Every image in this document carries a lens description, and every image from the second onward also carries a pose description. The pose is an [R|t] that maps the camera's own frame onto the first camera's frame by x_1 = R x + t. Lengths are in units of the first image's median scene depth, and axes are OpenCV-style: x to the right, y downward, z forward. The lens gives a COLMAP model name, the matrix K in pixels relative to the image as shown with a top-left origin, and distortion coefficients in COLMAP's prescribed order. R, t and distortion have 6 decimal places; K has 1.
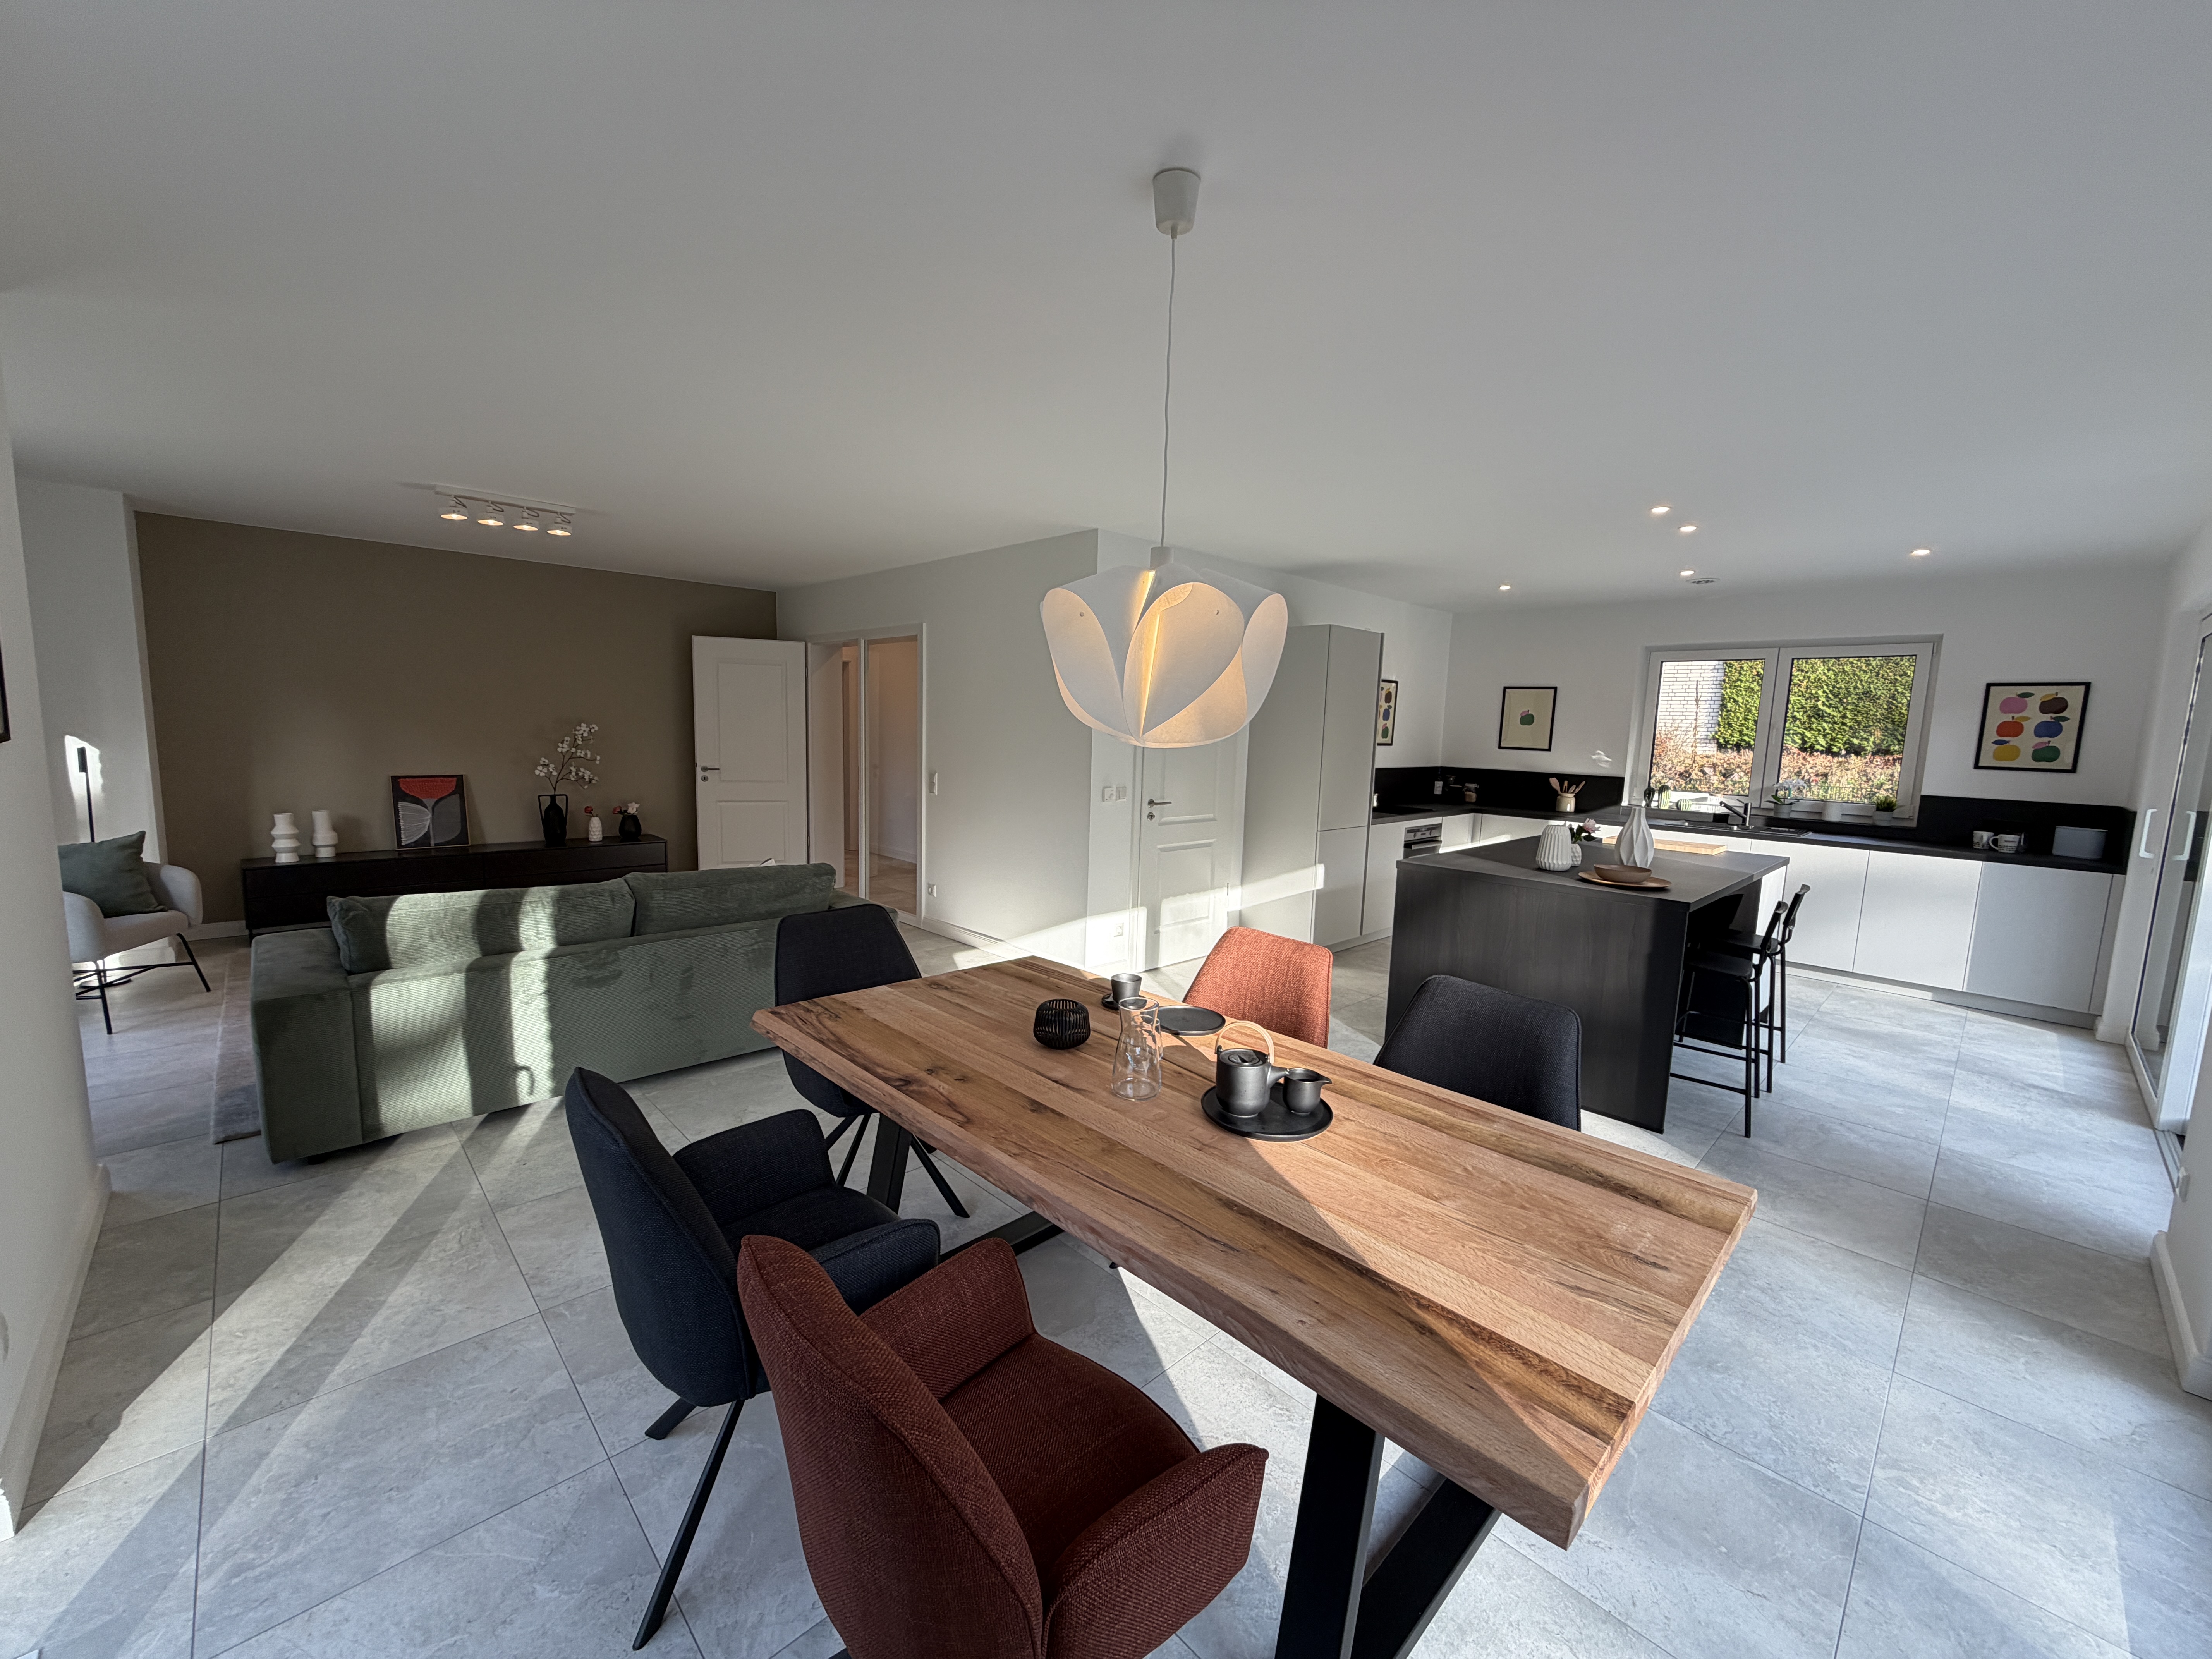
lens RADIAL K [[881.8, 0, 1105.5], [0, 881.8, 832.5], [0, 0, 1]] dist [-0.001031, -0.000105]
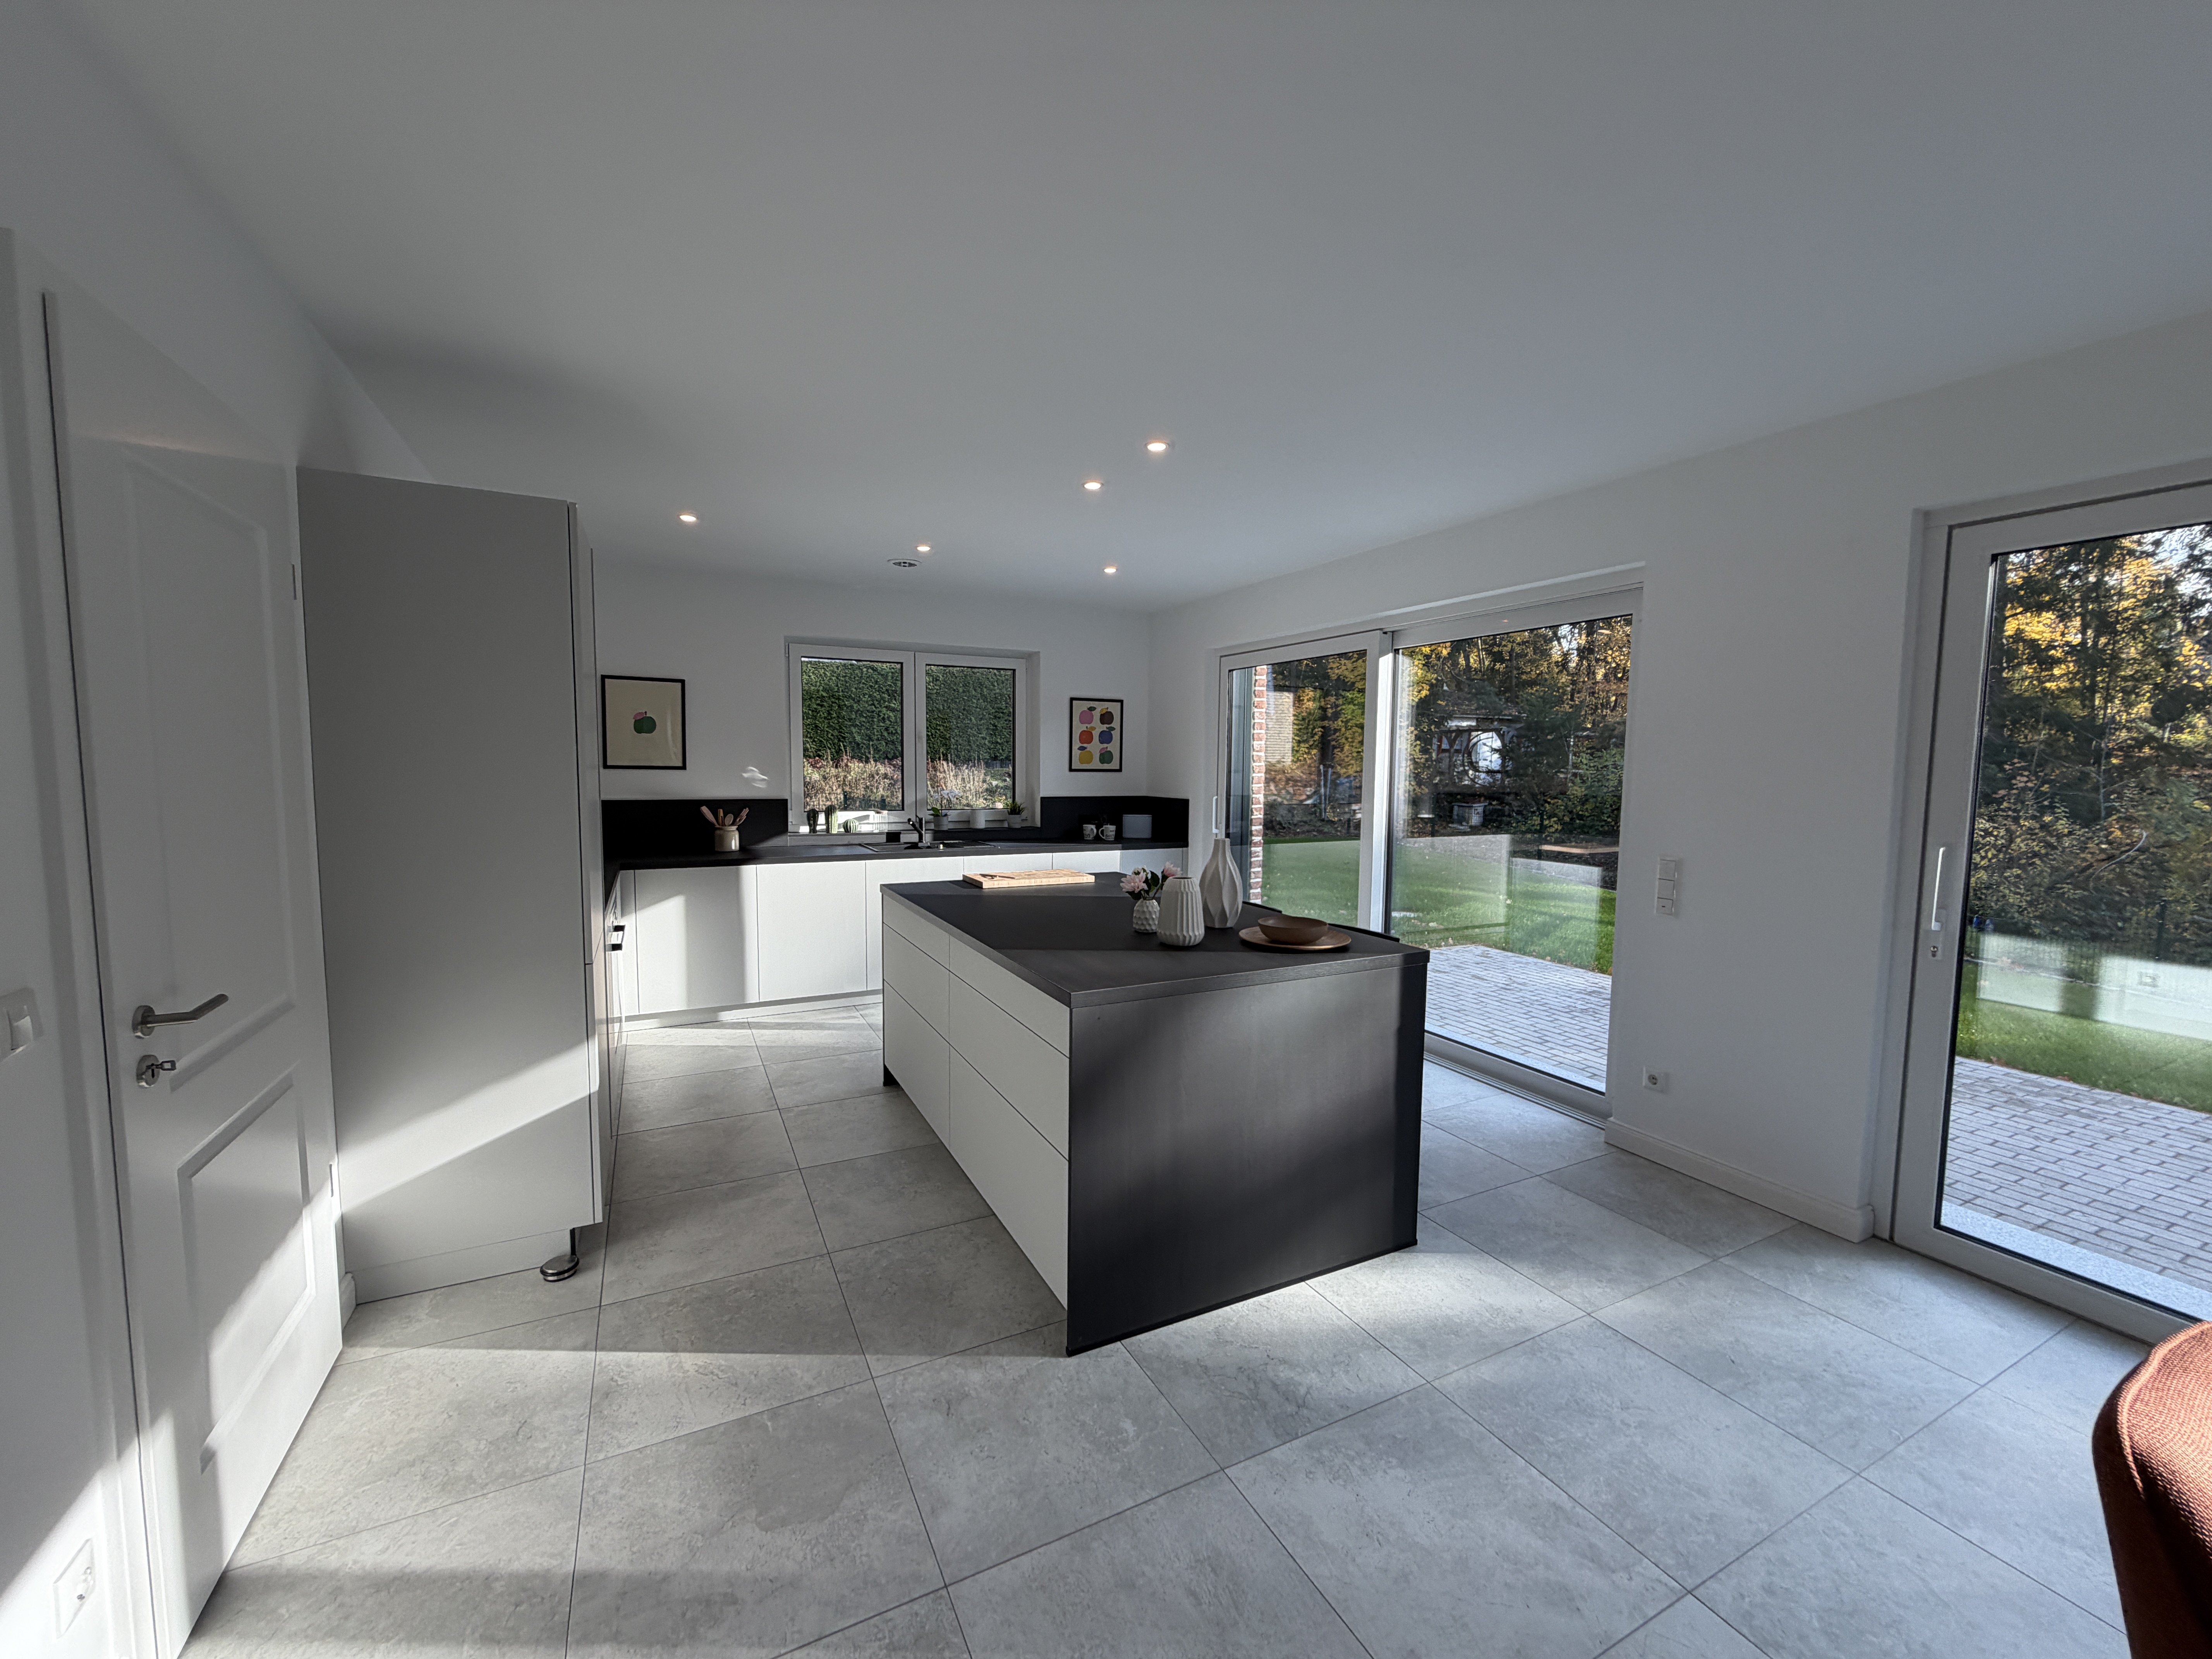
lens RADIAL K [[881.8, 0, 1108.7], [0, 881.8, 833.3], [0, 0, 1]] dist [-0.001031, -0.000105]
pose [[0.294314, -0.105075, 0.949915, -0.105168], [0.114768, 0.990631, 0.074020, -0.072642], [-0.948793, 0.087235, 0.303616, 0.616003]]
